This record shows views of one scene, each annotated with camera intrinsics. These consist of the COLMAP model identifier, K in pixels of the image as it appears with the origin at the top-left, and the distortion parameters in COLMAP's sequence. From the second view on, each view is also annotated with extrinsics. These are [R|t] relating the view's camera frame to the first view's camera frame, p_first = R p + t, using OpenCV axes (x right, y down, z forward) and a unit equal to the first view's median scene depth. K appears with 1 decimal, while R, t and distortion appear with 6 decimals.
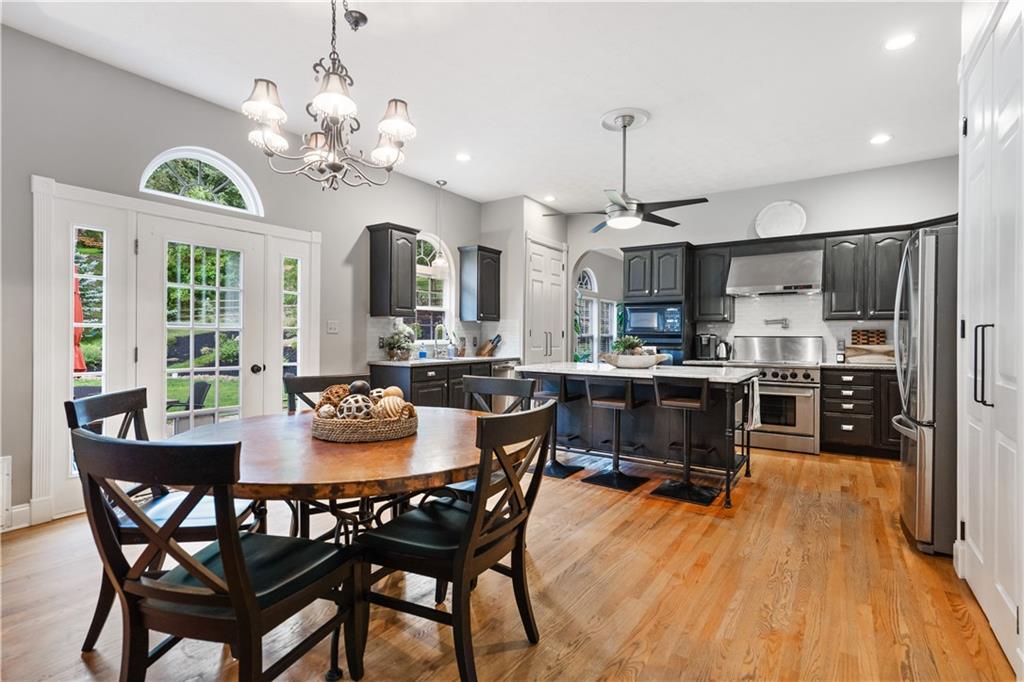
lens RADIAL K [[483.1, 0, 513.3], [0, 483.1, 341.2], [0, 0, 1]] dist [-0.000985, -0.000701]
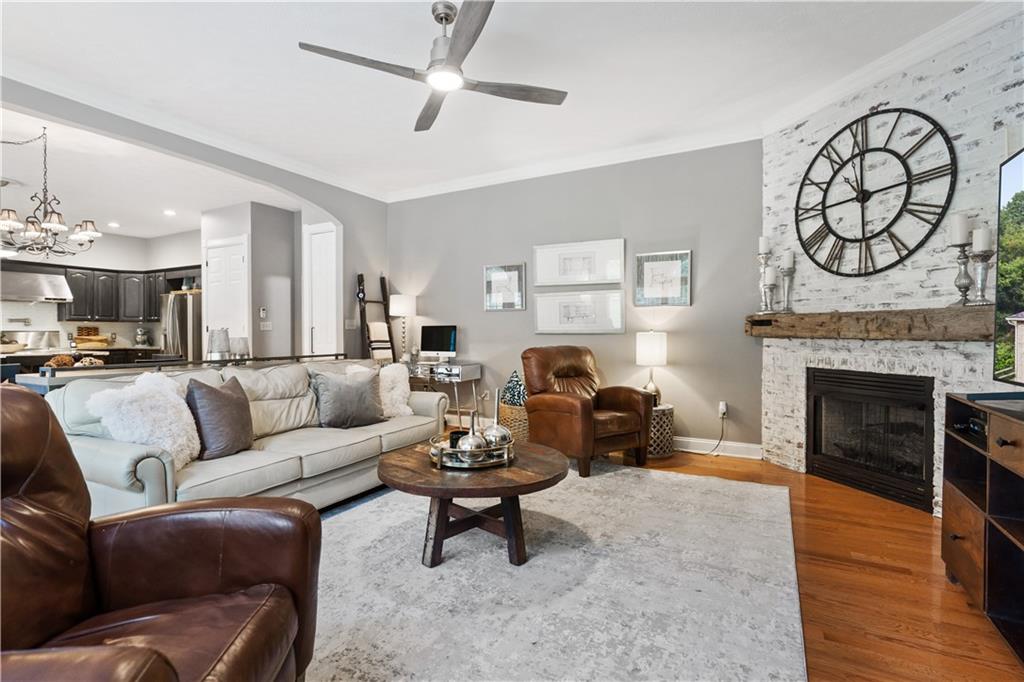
lens RADIAL K [[483.1, 0, 514.2], [0, 483.1, 336.4], [0, 0, 1]] dist [-0.000985, -0.000701]
pose [[-0.091038, -0.018025, 0.995684, -1.015991], [0.004747, 0.999817, 0.018534, -0.014678], [-0.995836, 0.006414, -0.090936, -0.294561]]
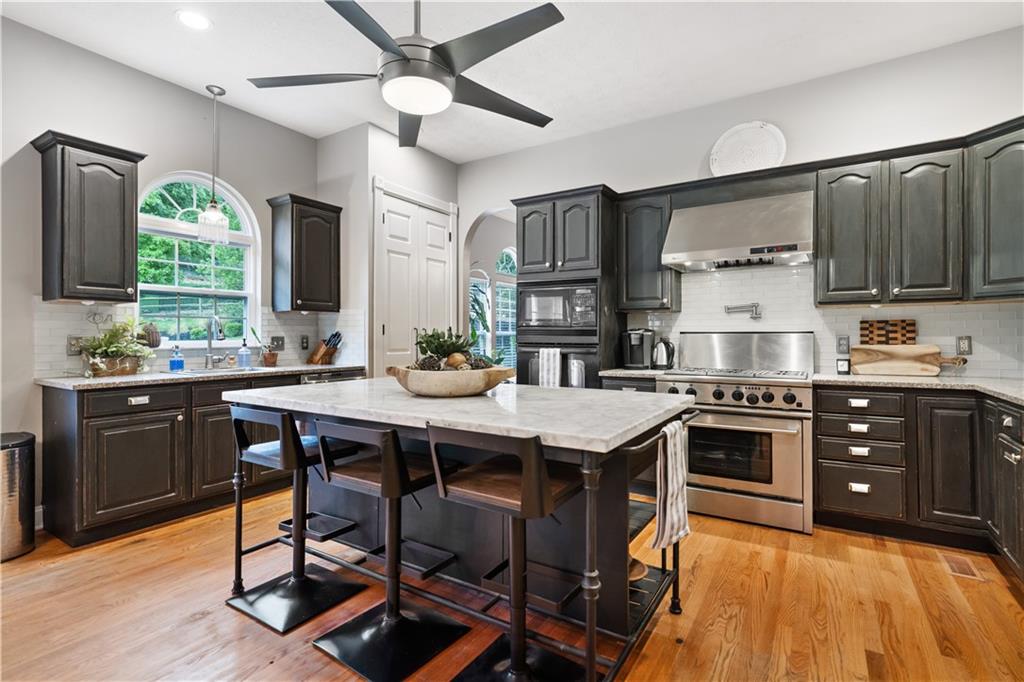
lens RADIAL K [[483.1, 0, 513.6], [0, 483.1, 337.0], [0, 0, 1]] dist [-0.000985, -0.000701]
pose [[0.999536, -0.005453, 0.029954, 0.234822], [0.005676, 0.999957, -0.007347, -0.000125], [-0.029913, 0.007513, 0.999524, 0.389248]]
